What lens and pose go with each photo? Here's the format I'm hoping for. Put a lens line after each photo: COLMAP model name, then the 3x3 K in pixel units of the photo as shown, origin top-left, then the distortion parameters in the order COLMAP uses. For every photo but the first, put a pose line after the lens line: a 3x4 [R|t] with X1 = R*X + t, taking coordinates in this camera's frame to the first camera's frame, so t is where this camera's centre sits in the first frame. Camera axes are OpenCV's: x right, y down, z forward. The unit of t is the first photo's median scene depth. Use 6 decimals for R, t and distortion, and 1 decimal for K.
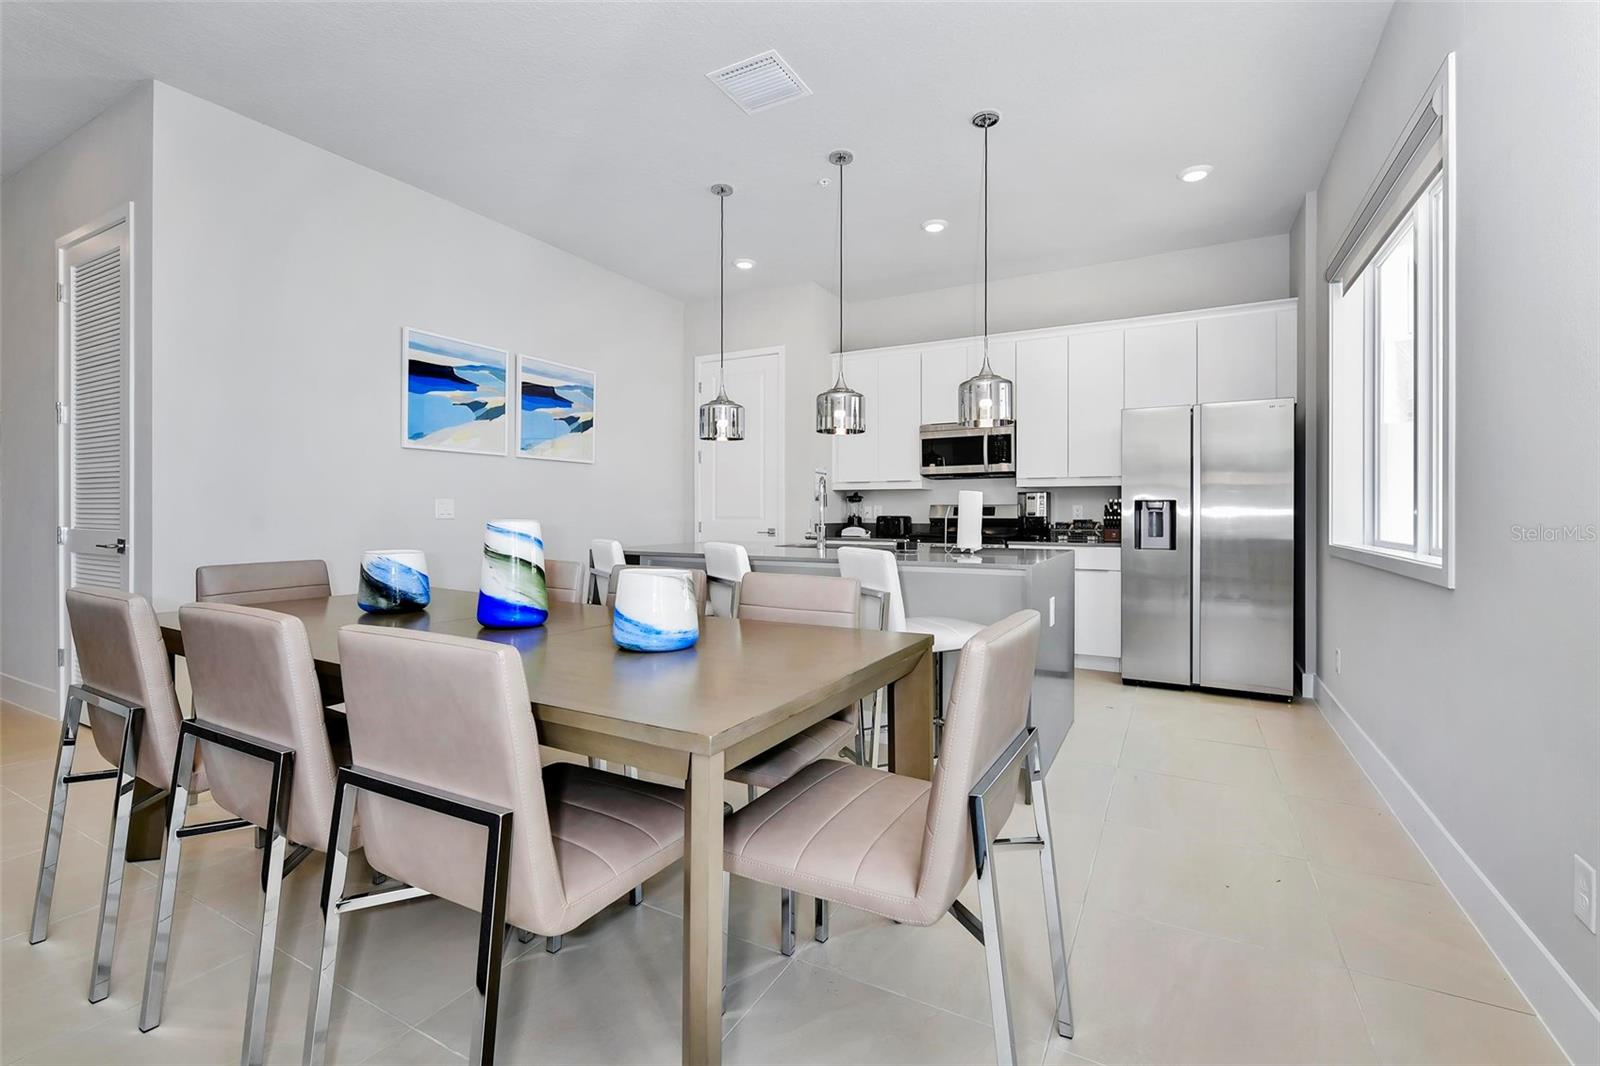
lens RADIAL K [[699.0, 0, 808.2], [0, 699.0, 512.1], [0, 0, 1]] dist [-0.000063, -0.002421]
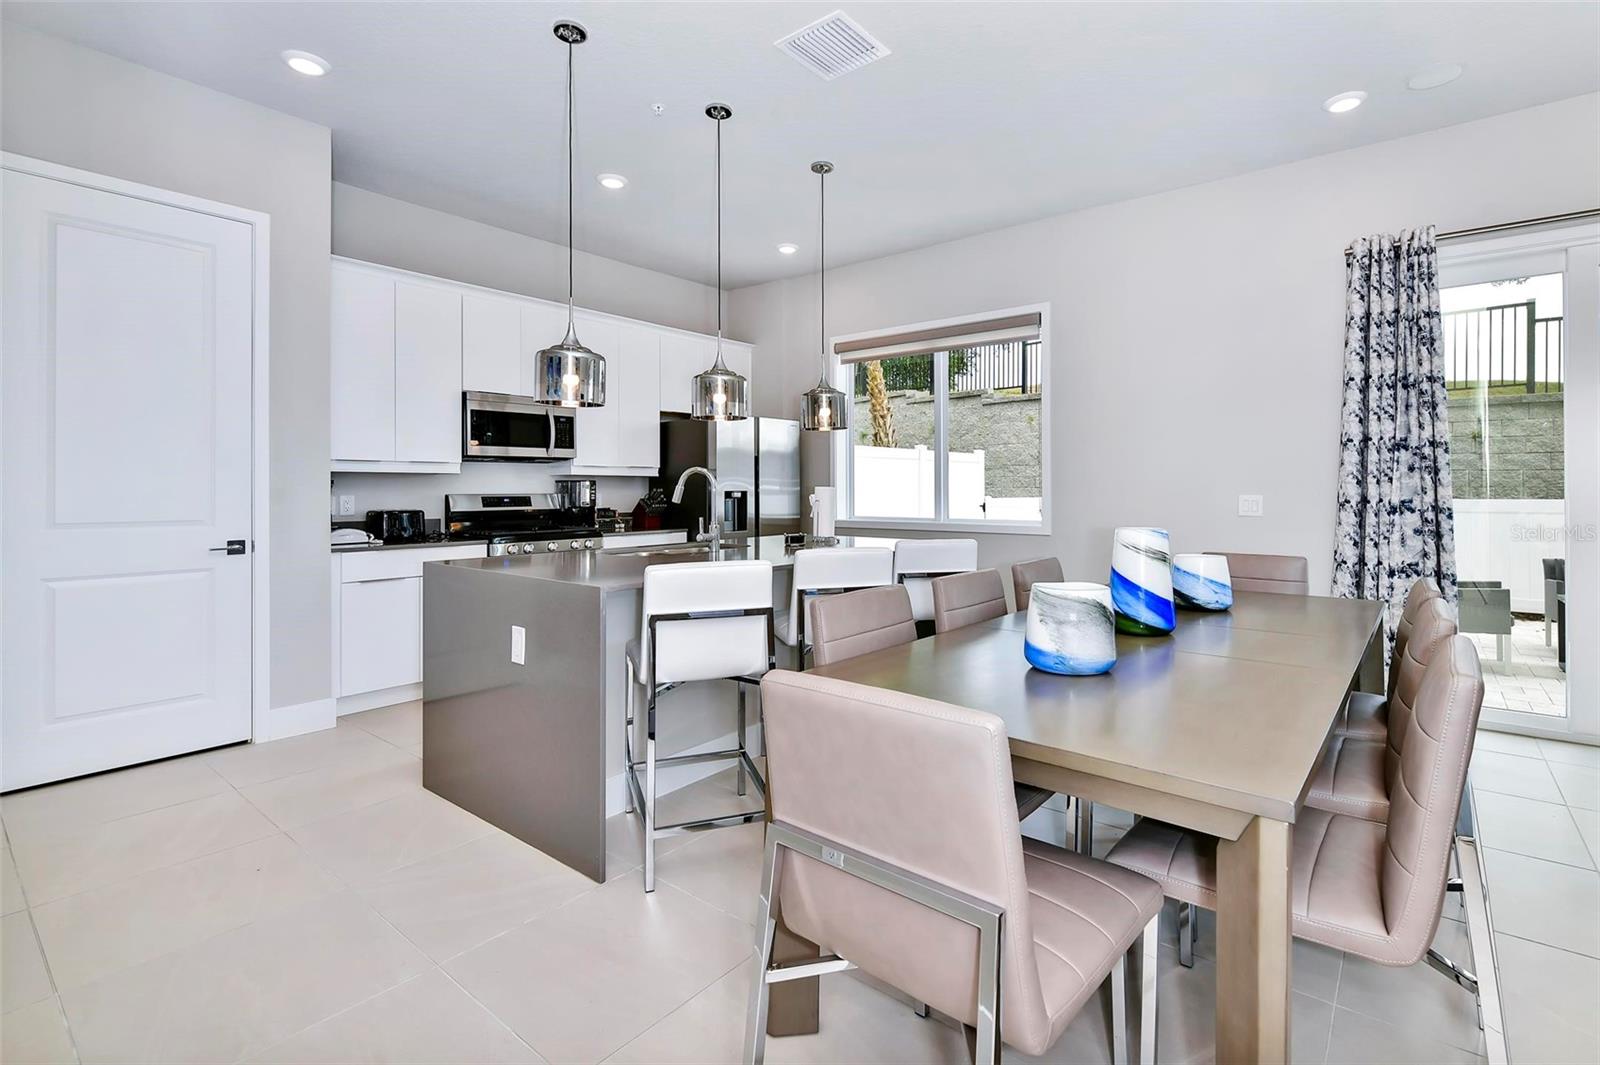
lens RADIAL K [[731.0, 0, 862.1], [0, 731.0, 487.8], [0, 0, 1]] dist [-0.007968, -0.000465]
pose [[0.140137, -0.002812, 0.990128, -0.661222], [0.001282, 0.999996, 0.002658, -0.022640], [-0.990131, 0.000896, 0.140140, 0.533477]]
